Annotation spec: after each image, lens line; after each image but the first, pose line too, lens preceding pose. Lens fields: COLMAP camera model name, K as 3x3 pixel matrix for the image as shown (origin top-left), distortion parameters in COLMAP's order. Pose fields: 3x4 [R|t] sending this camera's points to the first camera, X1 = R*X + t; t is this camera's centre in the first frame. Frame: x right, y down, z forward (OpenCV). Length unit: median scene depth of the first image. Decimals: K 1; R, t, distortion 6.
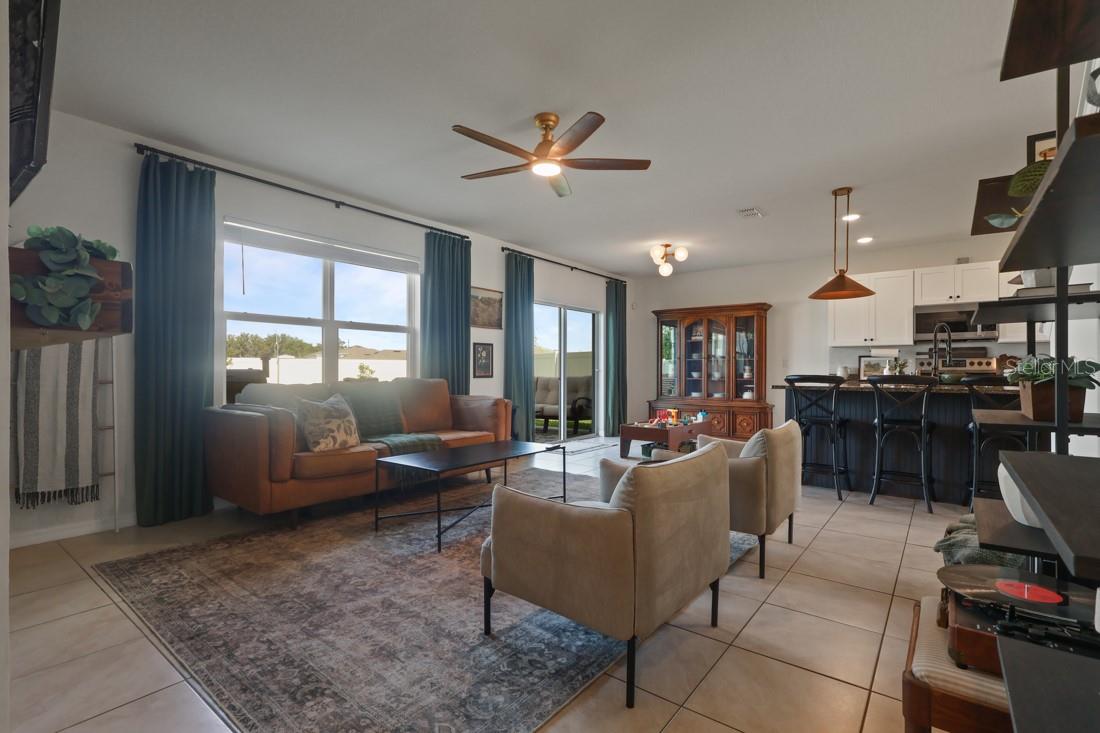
lens RADIAL K [[507.7, 0, 547.6], [0, 507.7, 367.1], [0, 0, 1]] dist [-0.001241, 0.000284]
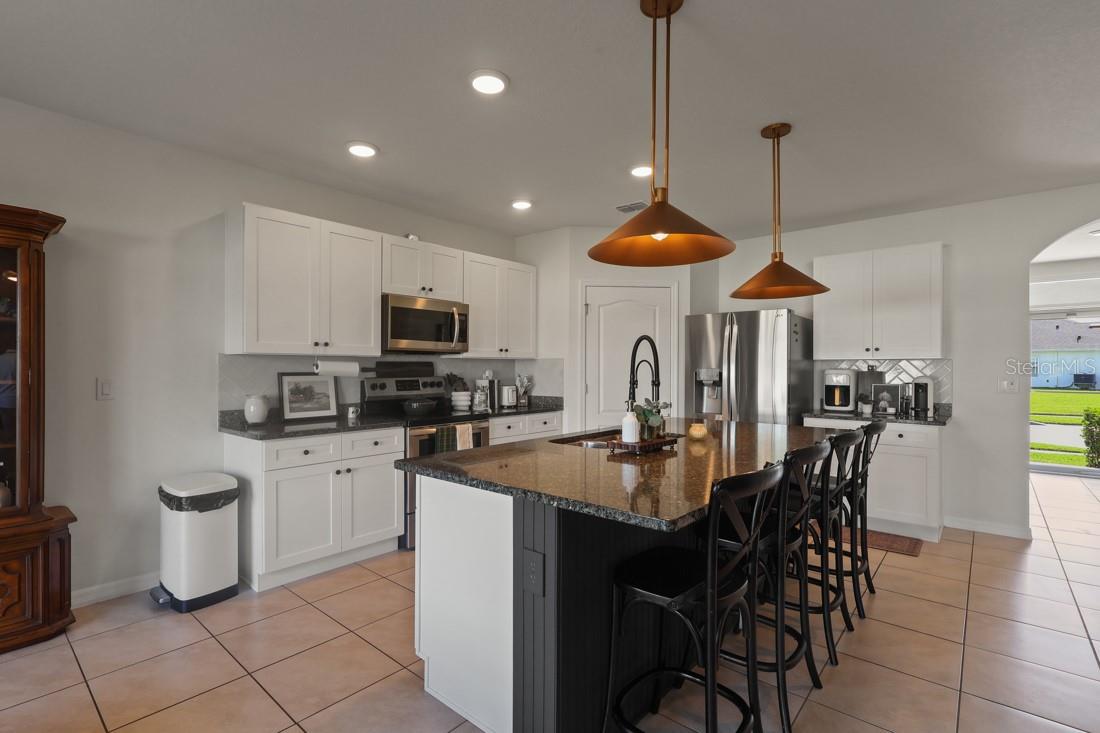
lens RADIAL K [[507.7, 0, 554.0], [0, 507.7, 369.4], [0, 0, 1]] dist [-0.001241, 0.000284]
pose [[0.038722, -0.006995, 0.999226, 0.121560], [-0.010684, 0.999915, 0.007414, -0.036116], [-0.999193, -0.010963, 0.038644, 0.782788]]
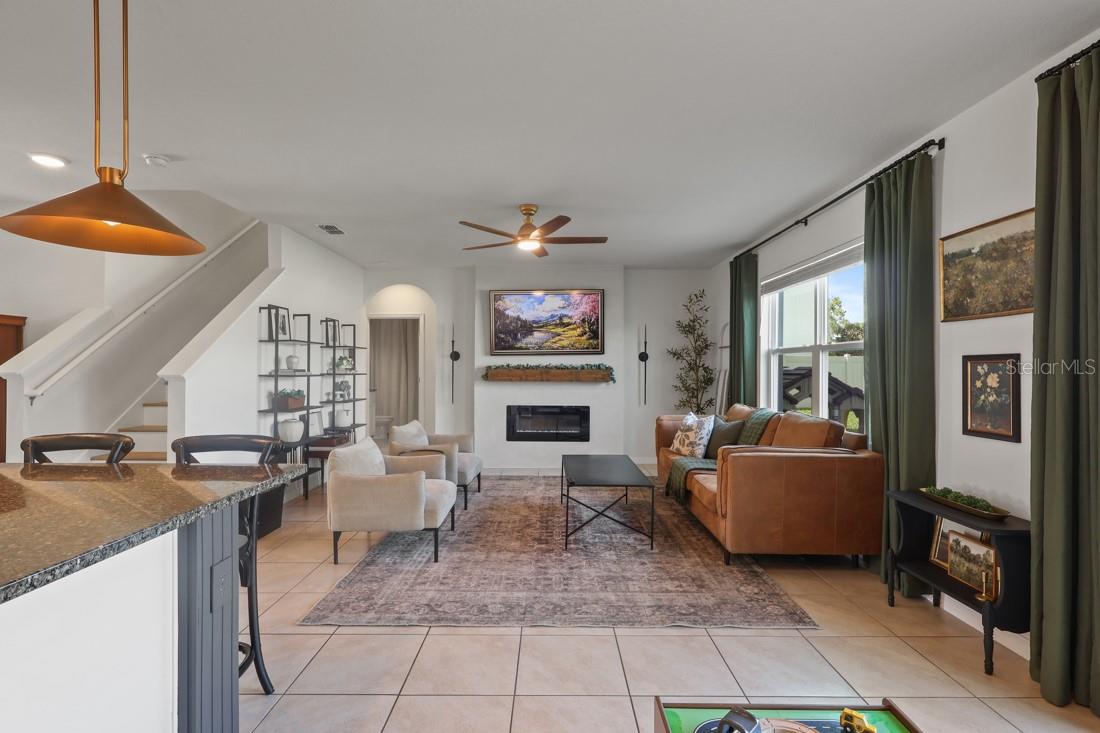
lens RADIAL K [[507.7, 0, 551.0], [0, 507.7, 368.5], [0, 0, 1]] dist [-0.001241, 0.000284]
pose [[-0.783250, -0.004994, -0.621687, 0.407035], [-0.000289, 0.999971, -0.007669, -0.032065], [0.621707, -0.005827, -0.783228, 1.088162]]
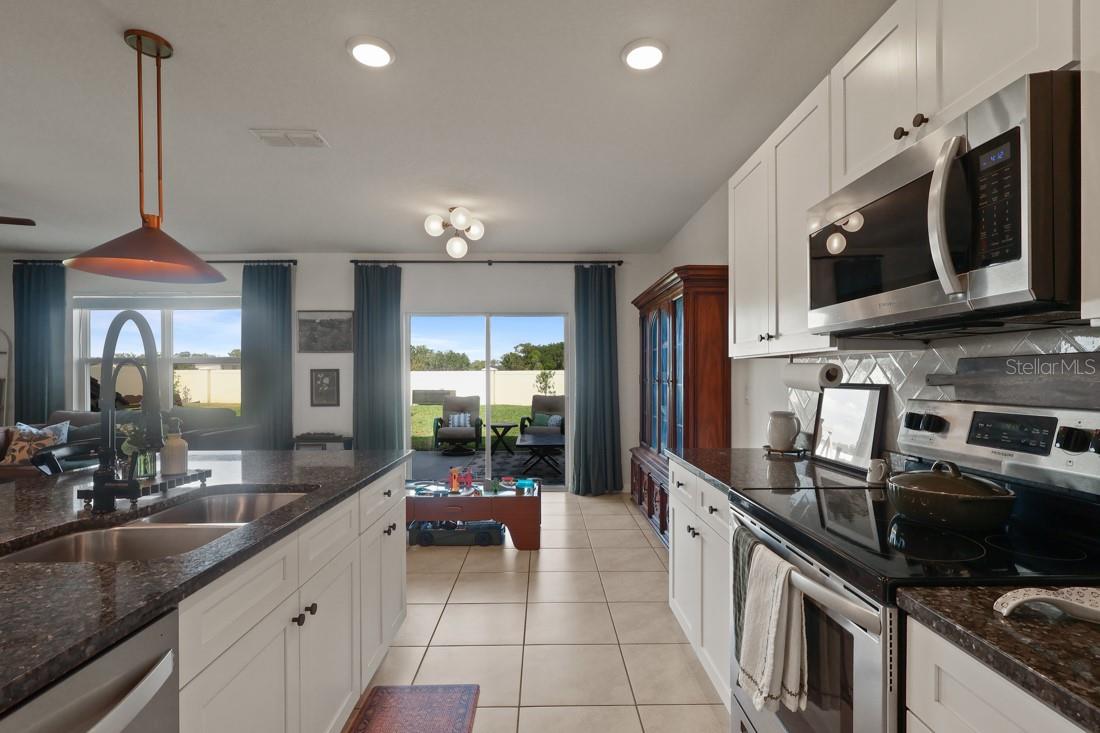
lens RADIAL K [[507.7, 0, 555.1], [0, 507.7, 372.7], [0, 0, 1]] dist [-0.001241, 0.000284]
pose [[0.632838, -0.008476, -0.774238, 0.853156], [0.010085, 0.999945, -0.002703, -0.033254], [0.774219, -0.006098, 0.632889, 0.728146]]
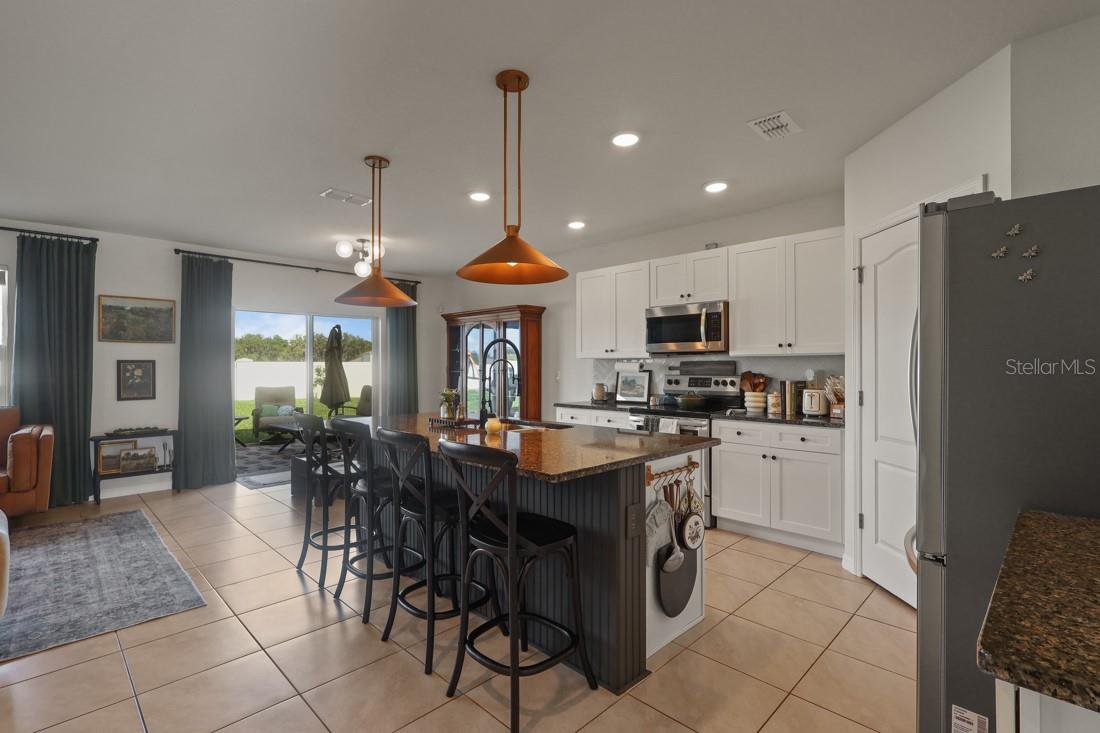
lens RADIAL K [[507.7, 0, 546.4], [0, 507.7, 365.9], [0, 0, 1]] dist [-0.001241, 0.000284]
pose [[0.993236, -0.004883, -0.116011, 0.666044], [0.005549, 0.999970, 0.005416, -0.037581], [0.115982, -0.006023, 0.993233, 0.212836]]
